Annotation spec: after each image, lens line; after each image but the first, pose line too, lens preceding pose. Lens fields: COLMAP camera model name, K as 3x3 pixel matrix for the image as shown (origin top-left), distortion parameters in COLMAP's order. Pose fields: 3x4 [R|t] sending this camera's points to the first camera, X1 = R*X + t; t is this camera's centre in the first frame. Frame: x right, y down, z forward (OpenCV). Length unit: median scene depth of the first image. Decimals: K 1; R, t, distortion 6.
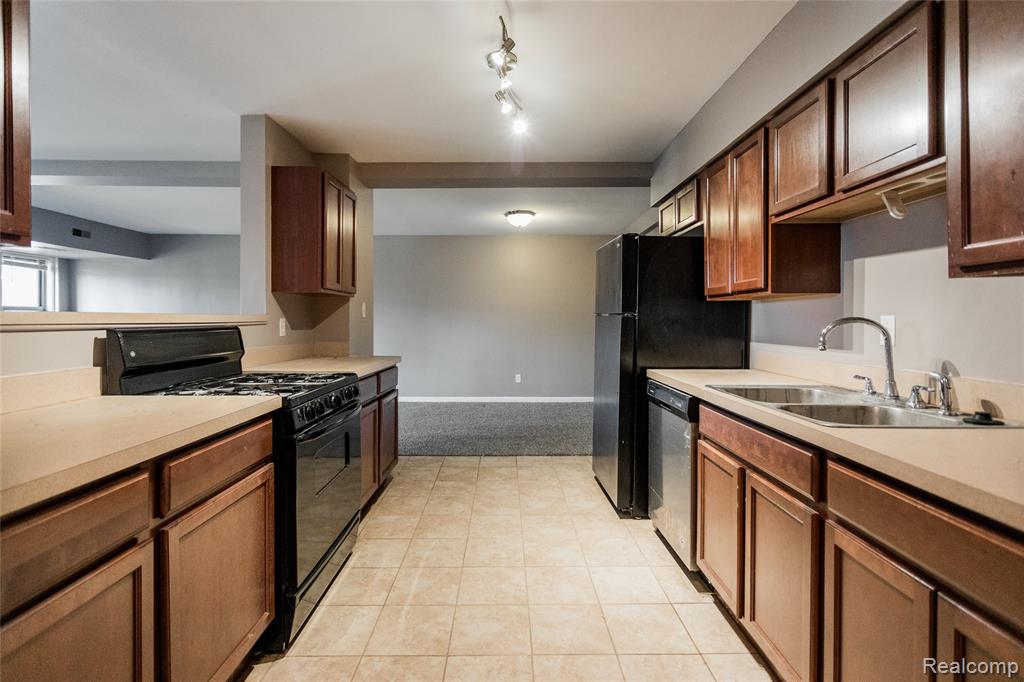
lens RADIAL K [[478.1, 0, 511.4], [0, 478.1, 324.7], [0, 0, 1]] dist [0.001606, 0.000609]
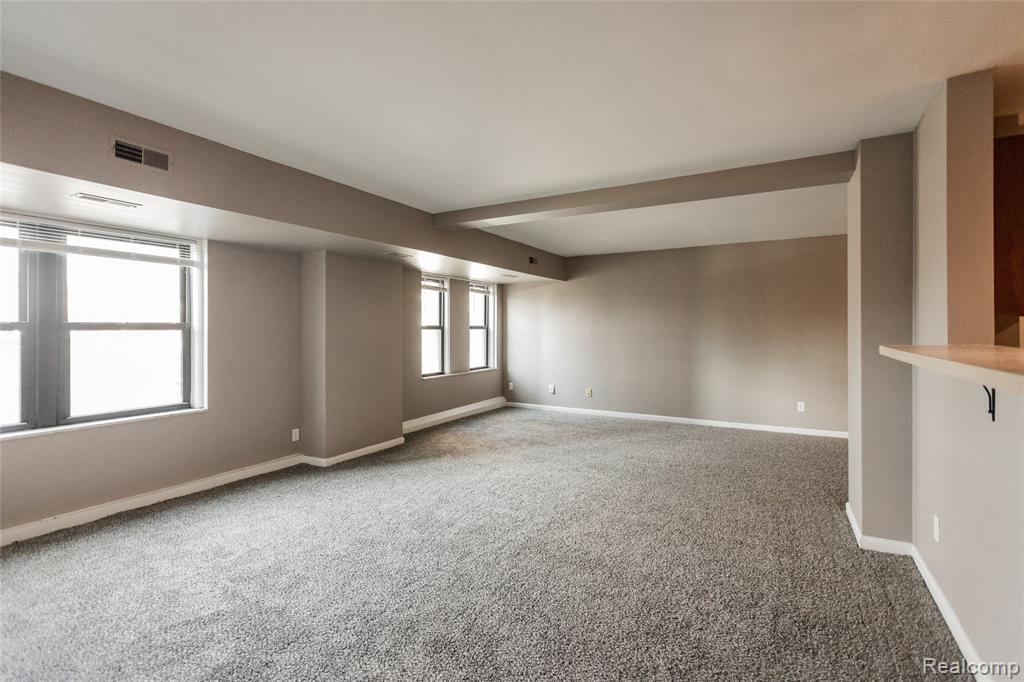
lens RADIAL K [[480.9, 0, 508.7], [0, 480.9, 322.7], [0, 0, 1]] dist [0.002135, 0.000801]
pose [[0.862282, -0.013462, -0.506249, -0.964616], [0.001276, 0.999701, -0.024411, -0.045459], [0.506426, 0.020403, 0.862042, 0.014062]]
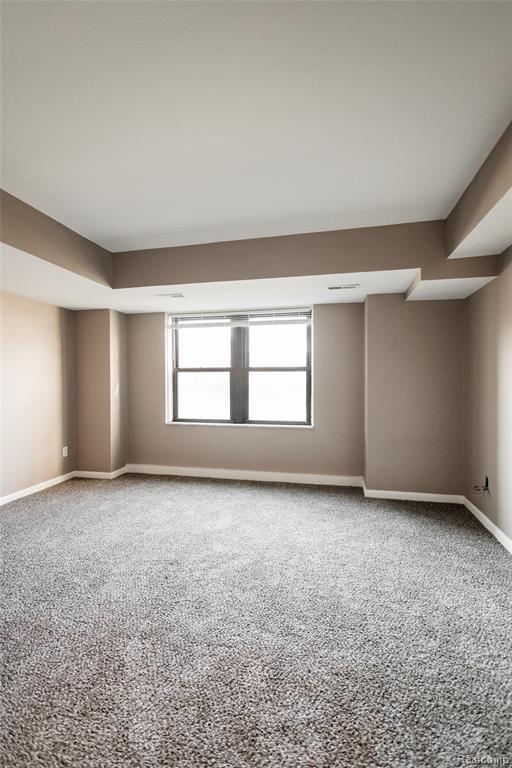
lens RADIAL K [[356.2, 0, 256.1], [0, 356.2, 381.2], [0, 0, 1]] dist [0.002747, 0.000316]
pose [[-0.235657, 0.021199, -0.971605, -0.977455], [-0.006356, 0.999707, 0.023354, -0.053123], [0.971816, 0.011679, -0.235453, 1.085844]]
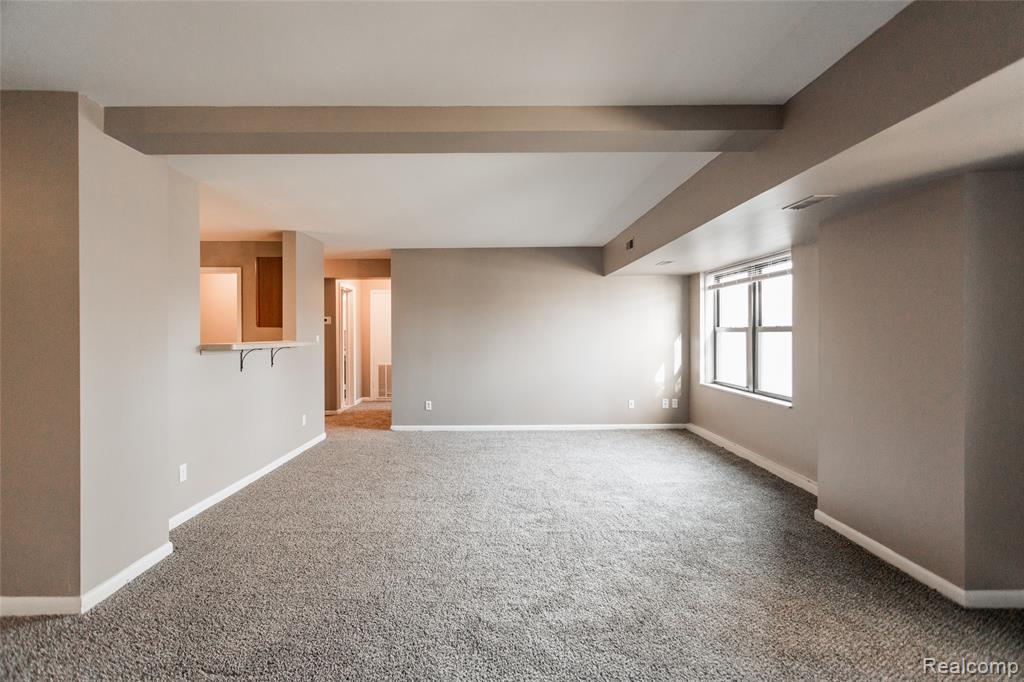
lens RADIAL K [[478.5, 0, 501.4], [0, 478.5, 334.5], [0, 0, 1]] dist [0.003762, 0.000541]
pose [[-0.999991, -0.000088, 0.004163, -1.675142], [-0.000028, 0.999898, 0.014281, -0.080836], [-0.004164, 0.014281, -0.999889, 2.768144]]
